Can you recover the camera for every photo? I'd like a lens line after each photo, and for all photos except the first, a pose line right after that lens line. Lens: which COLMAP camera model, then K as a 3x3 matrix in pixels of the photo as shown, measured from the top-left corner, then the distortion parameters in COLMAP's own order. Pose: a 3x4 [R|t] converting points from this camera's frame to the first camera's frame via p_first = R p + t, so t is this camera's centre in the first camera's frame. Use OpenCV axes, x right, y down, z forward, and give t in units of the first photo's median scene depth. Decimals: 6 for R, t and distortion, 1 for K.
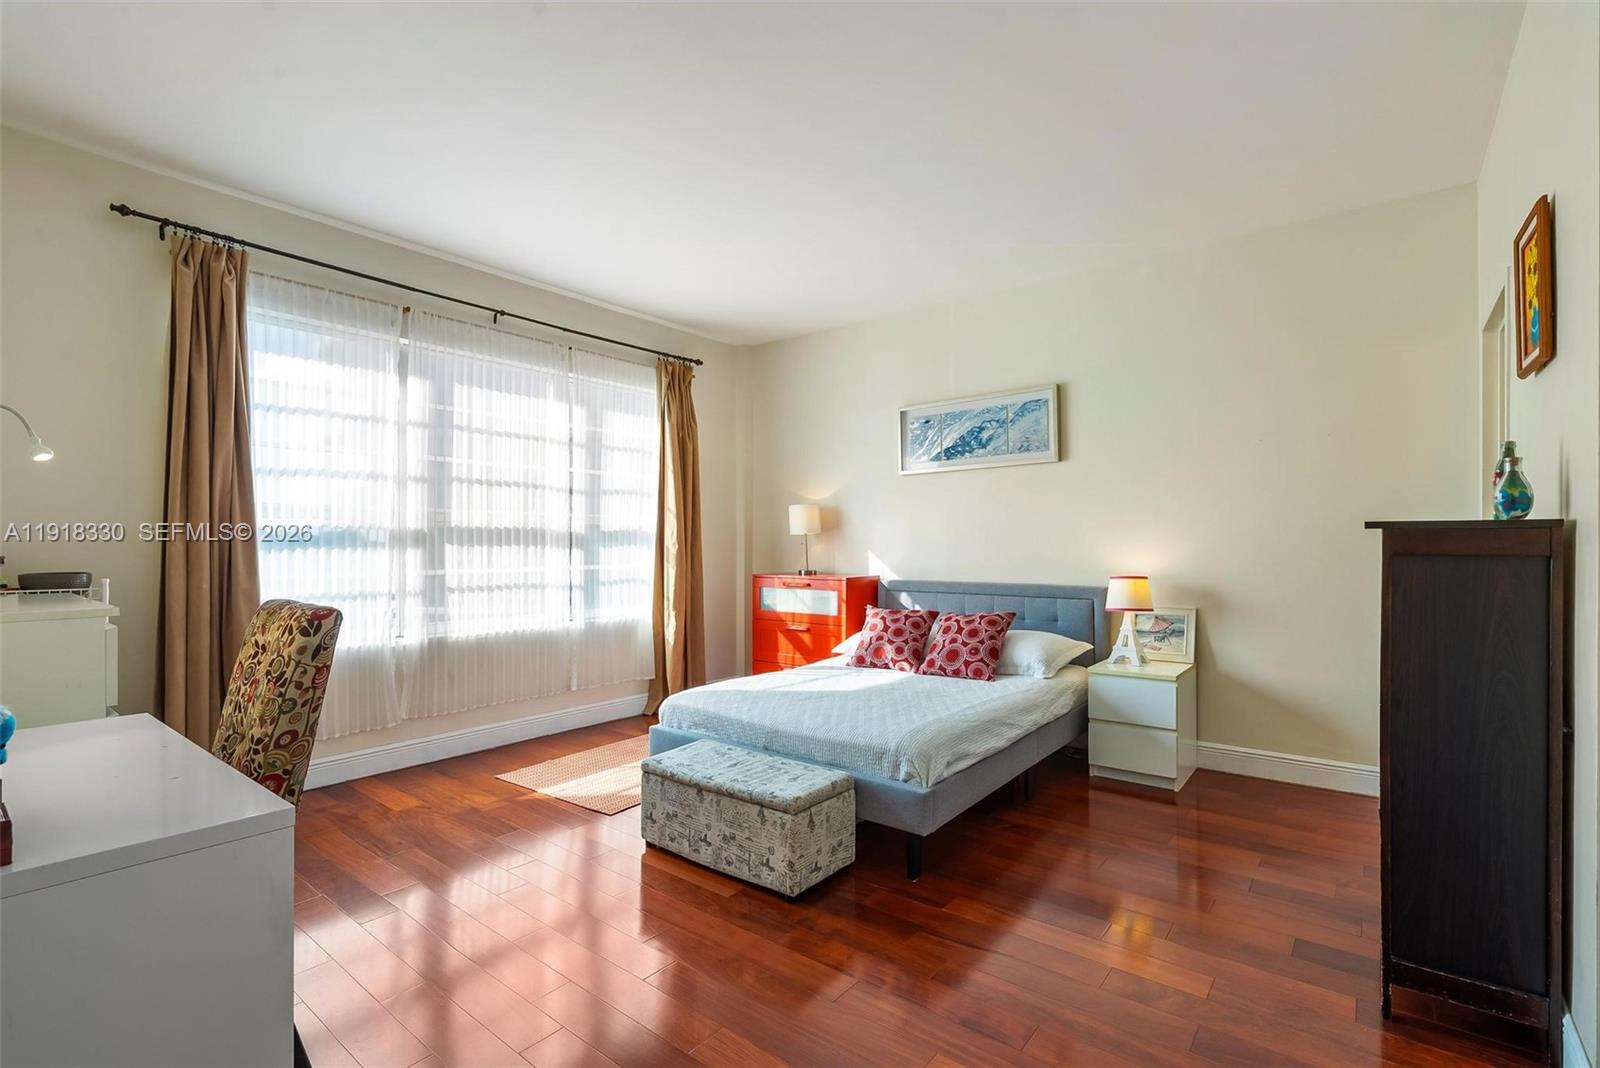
lens RADIAL K [[730.0, 0, 799.9], [0, 730.0, 536.0], [0, 0, 1]] dist [-0.006601, 0.002988]
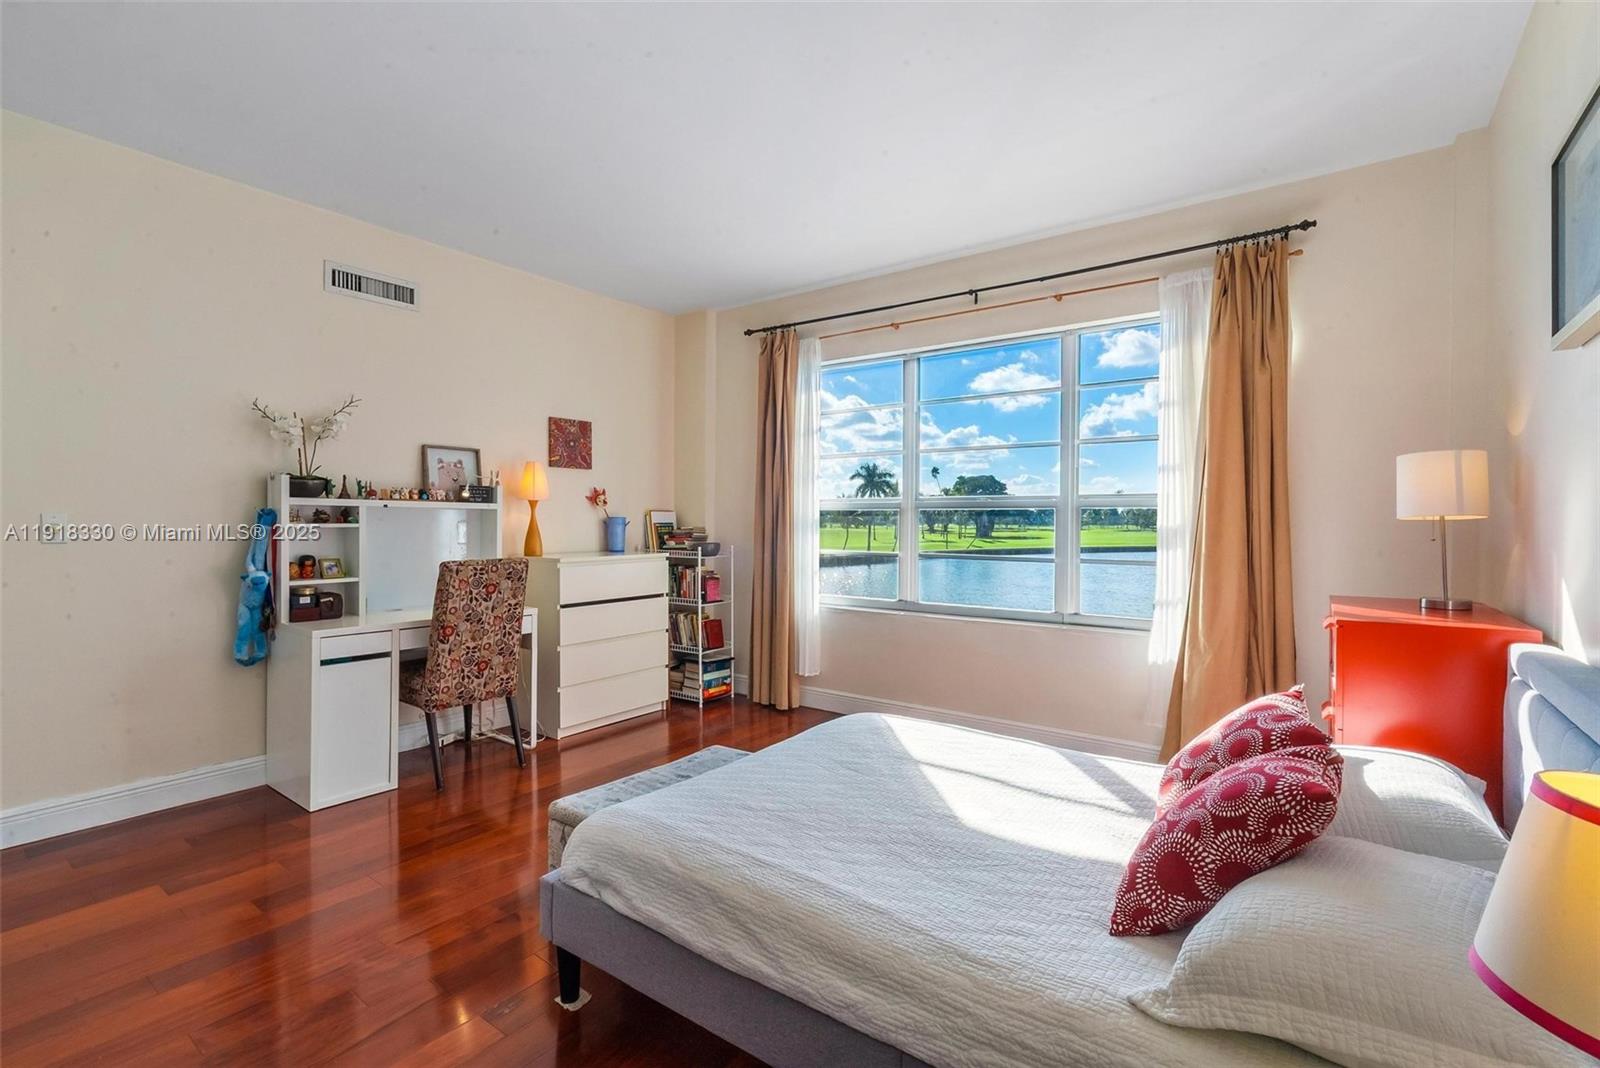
lens RADIAL K [[730.0, 0, 800.1], [0, 730.0, 524.7], [0, 0, 1]] dist [-0.006601, 0.002988]
pose [[0.039623, 0.003593, -0.999208, 0.532053], [0.002794, 0.999989, 0.003707, 0.004685], [0.999211, -0.002939, 0.039613, 0.677985]]
